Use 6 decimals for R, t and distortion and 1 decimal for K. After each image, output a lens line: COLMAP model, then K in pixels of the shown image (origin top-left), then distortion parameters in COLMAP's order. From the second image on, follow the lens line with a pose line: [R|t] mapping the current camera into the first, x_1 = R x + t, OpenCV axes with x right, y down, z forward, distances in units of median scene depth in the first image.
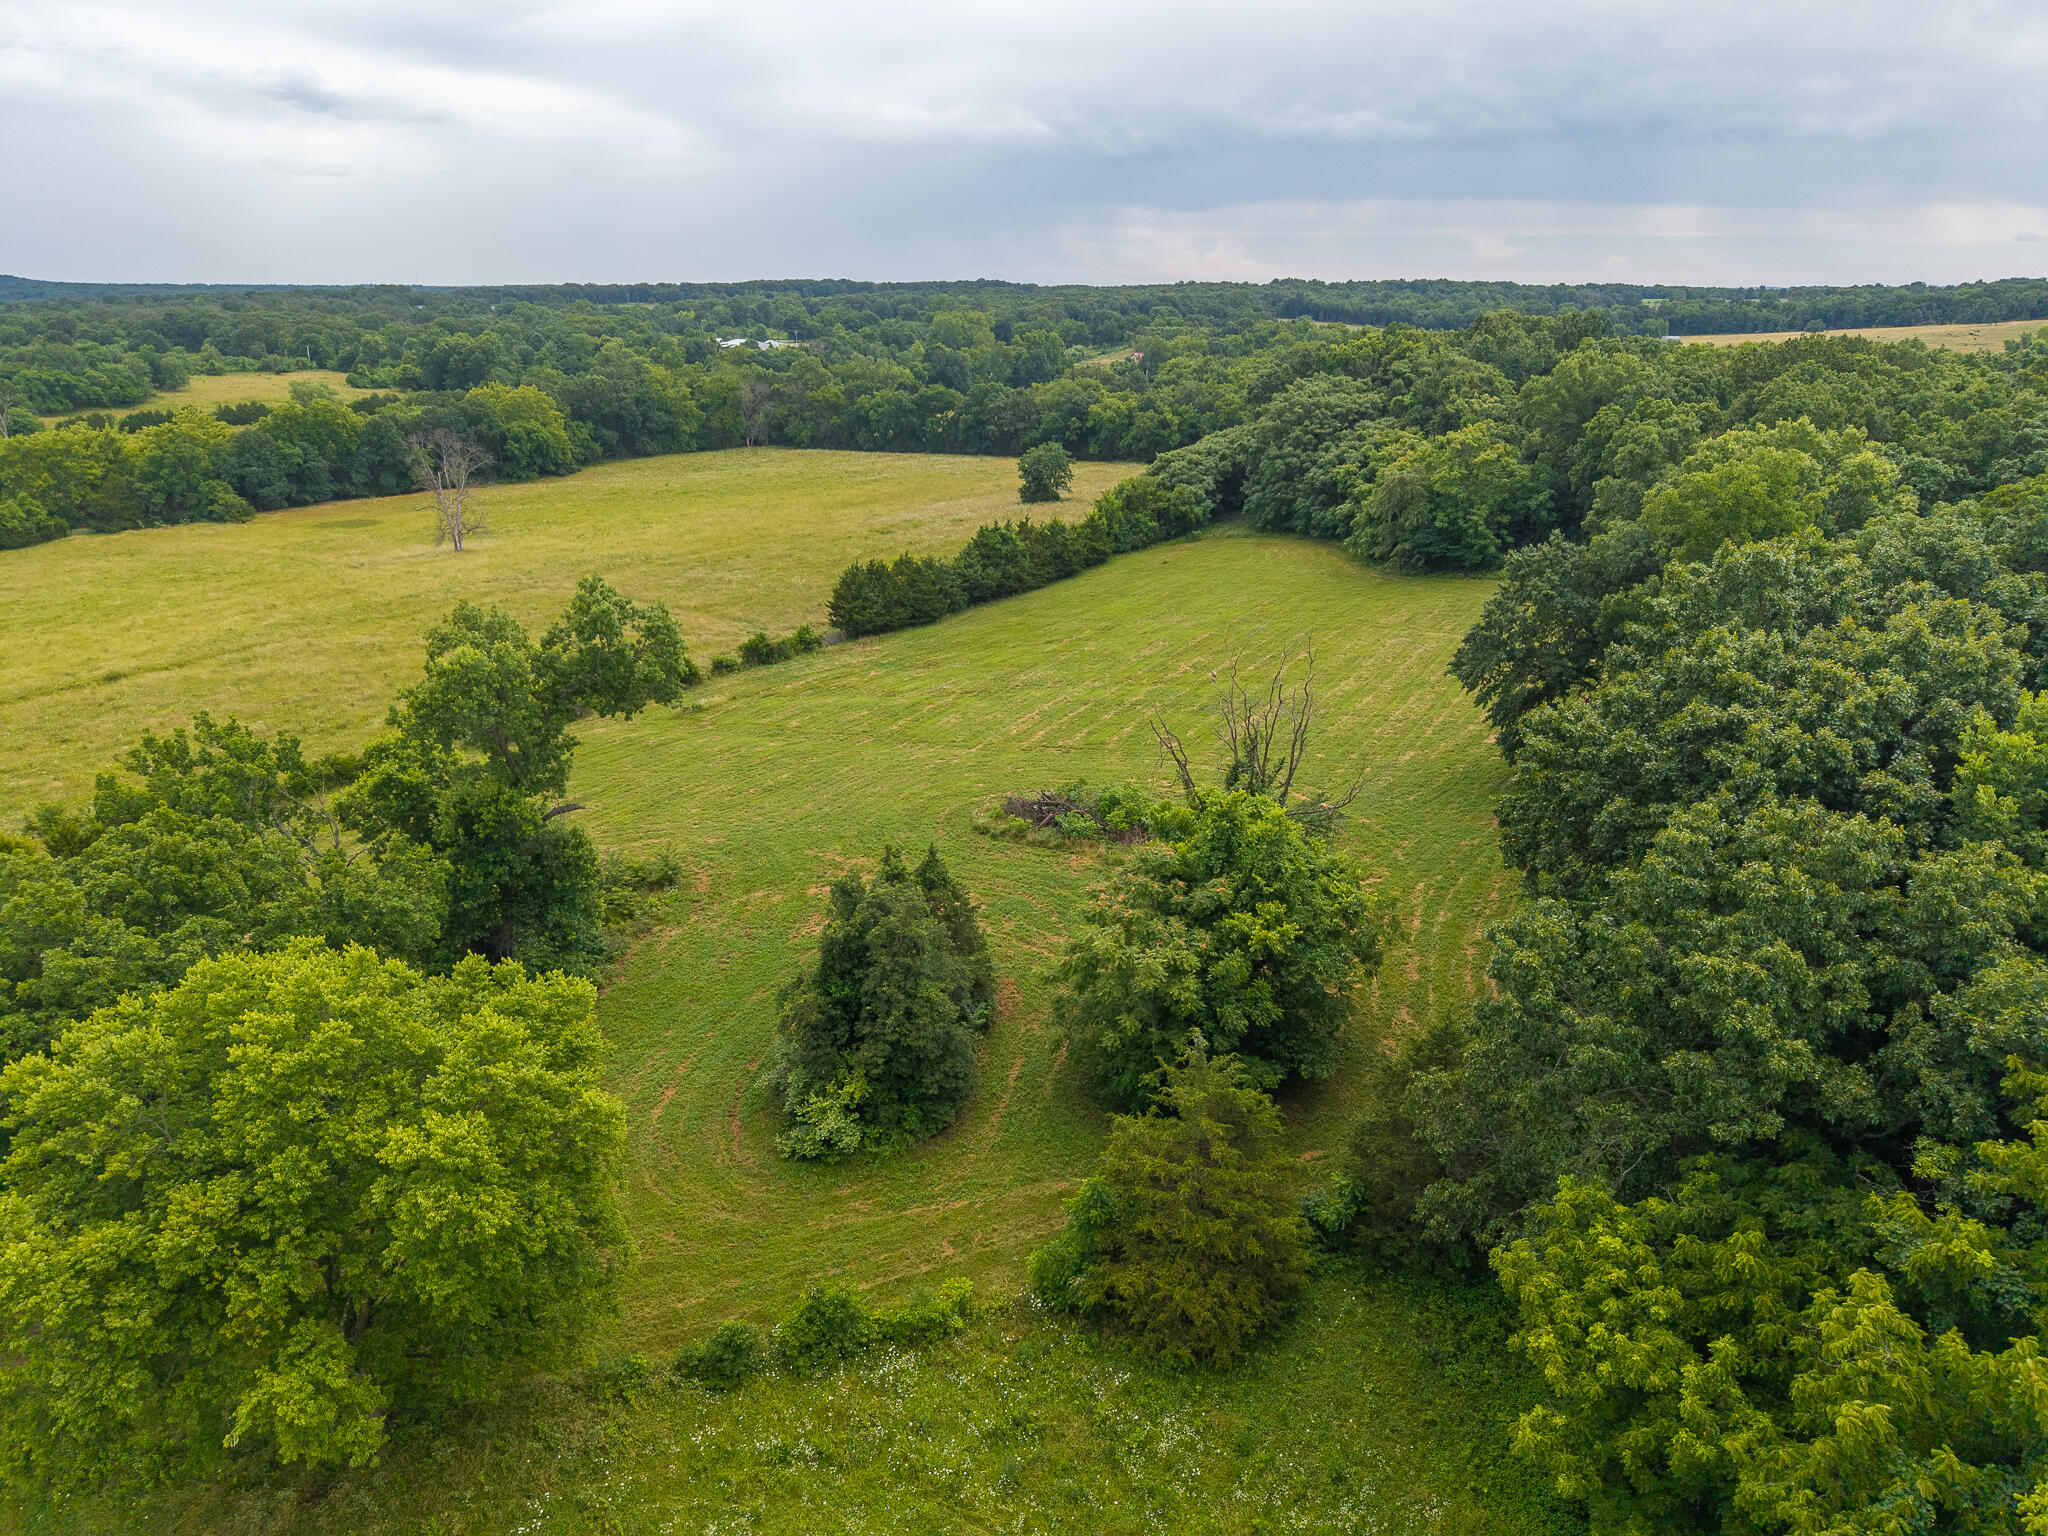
lens RADIAL K [[1379.7, 0, 1036.2], [0, 1379.7, 762.9], [0, 0, 1]] dist [0.016544, -0.013811]
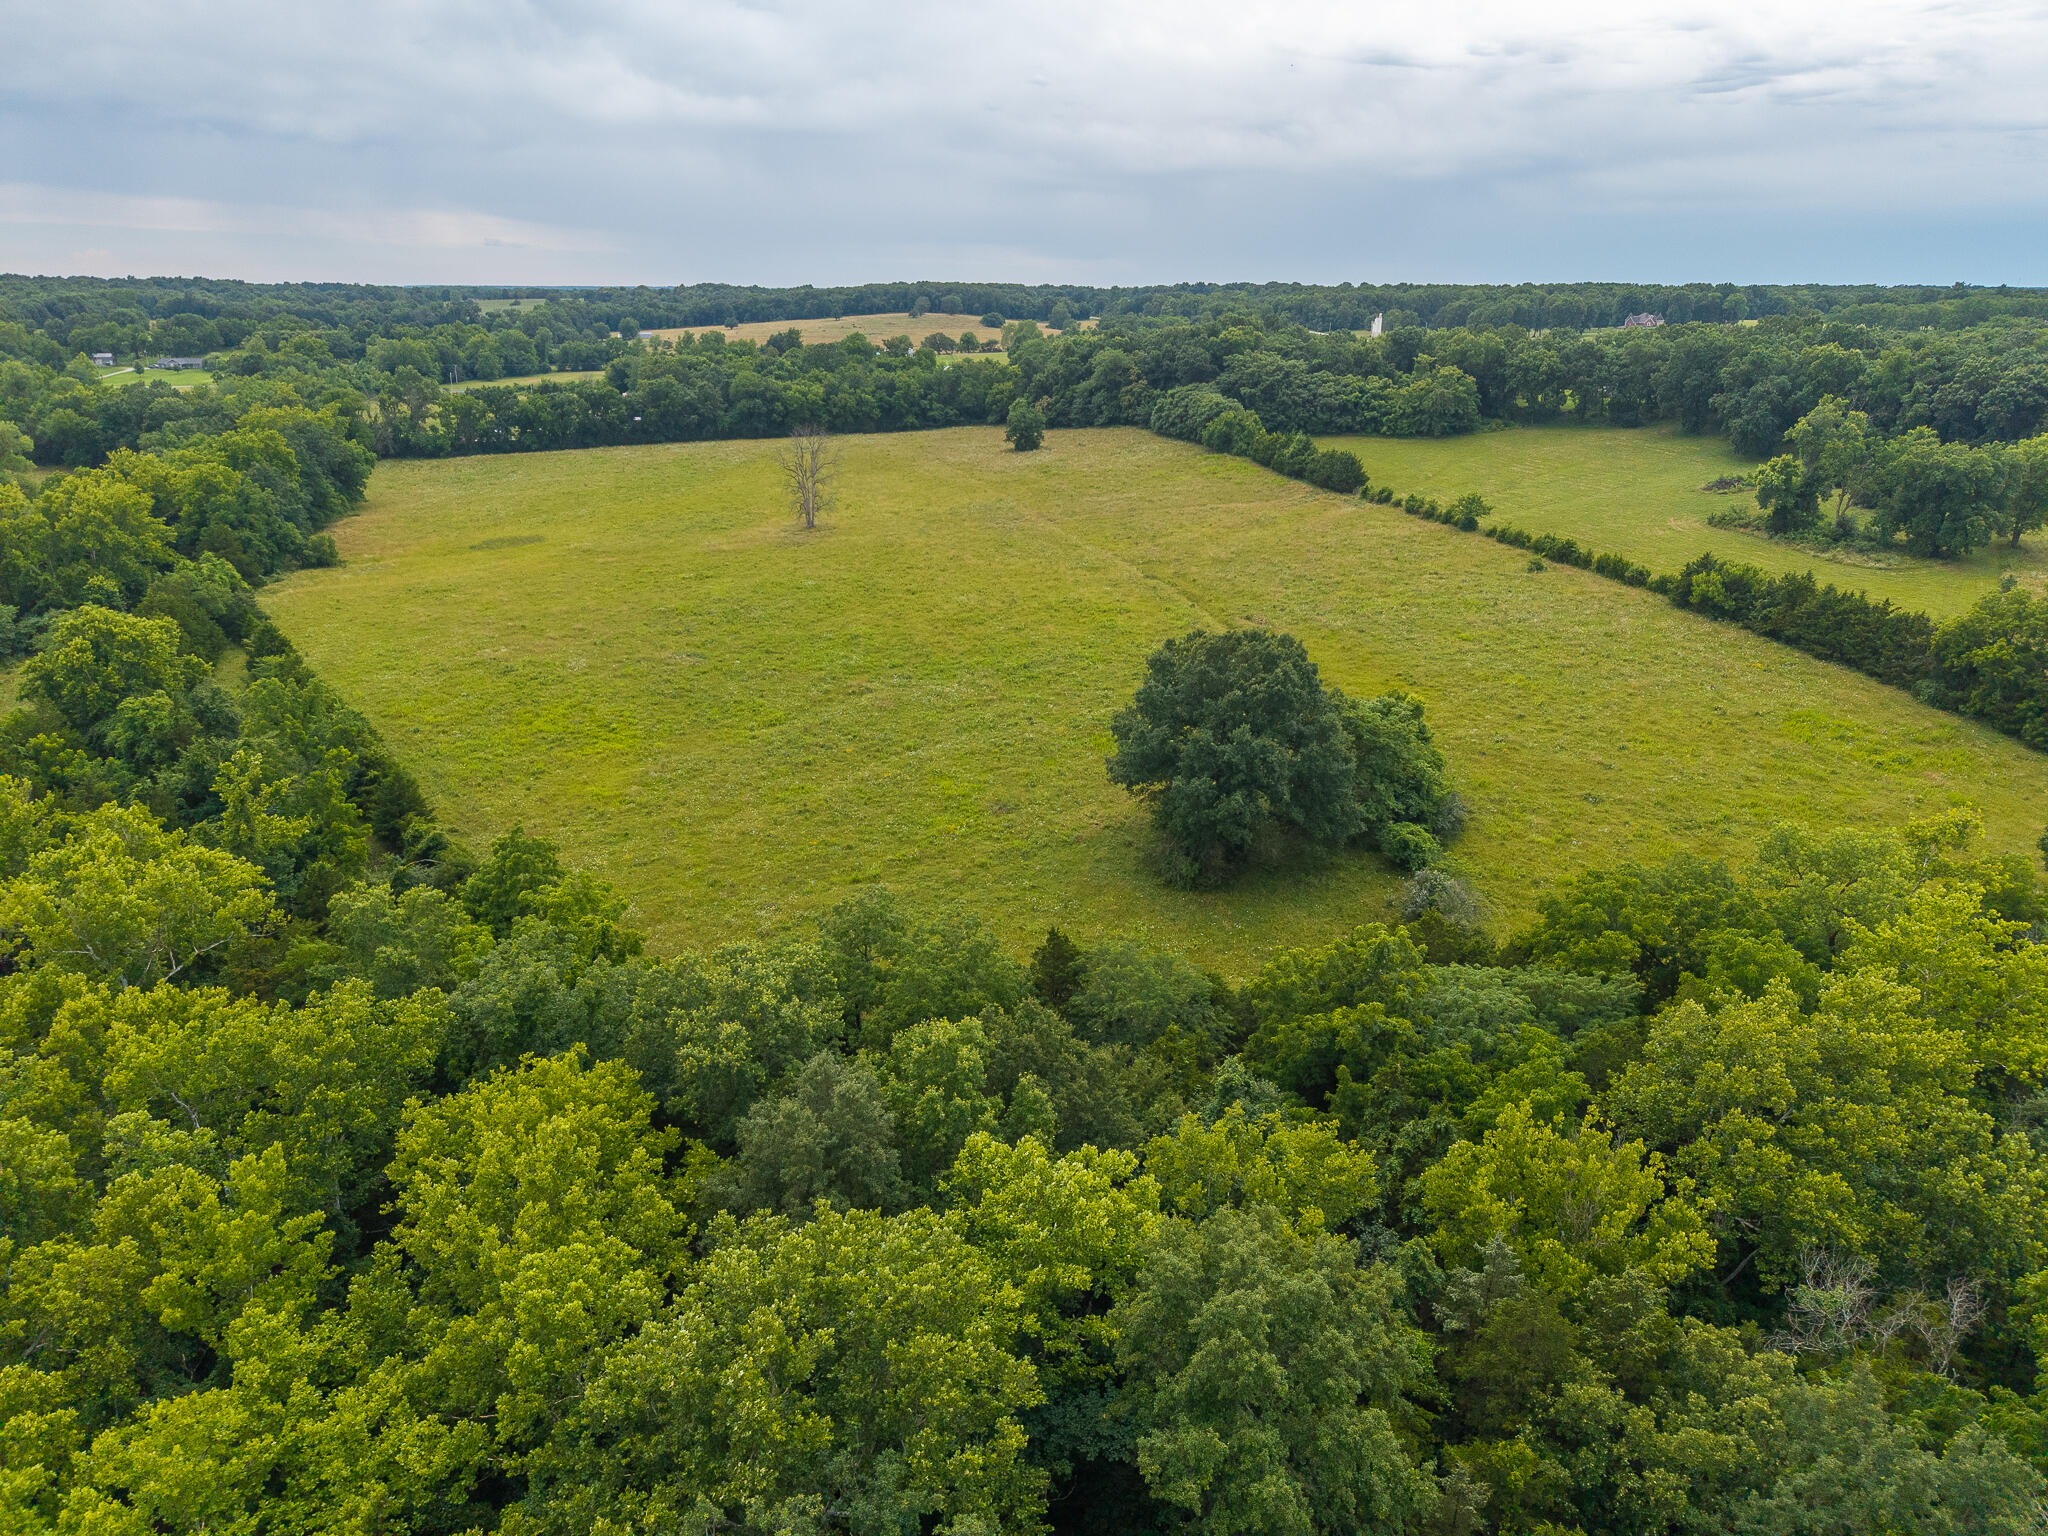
lens RADIAL K [[1379.7, 0, 1017.0], [0, 1379.7, 785.2], [0, 0, 1]] dist [0.016544, -0.013811]
pose [[0.595129, -0.266009, 0.758327, -0.790537], [0.253642, 0.957570, 0.136844, -0.032950], [-0.762553, 0.110904, 0.637349, 0.076490]]
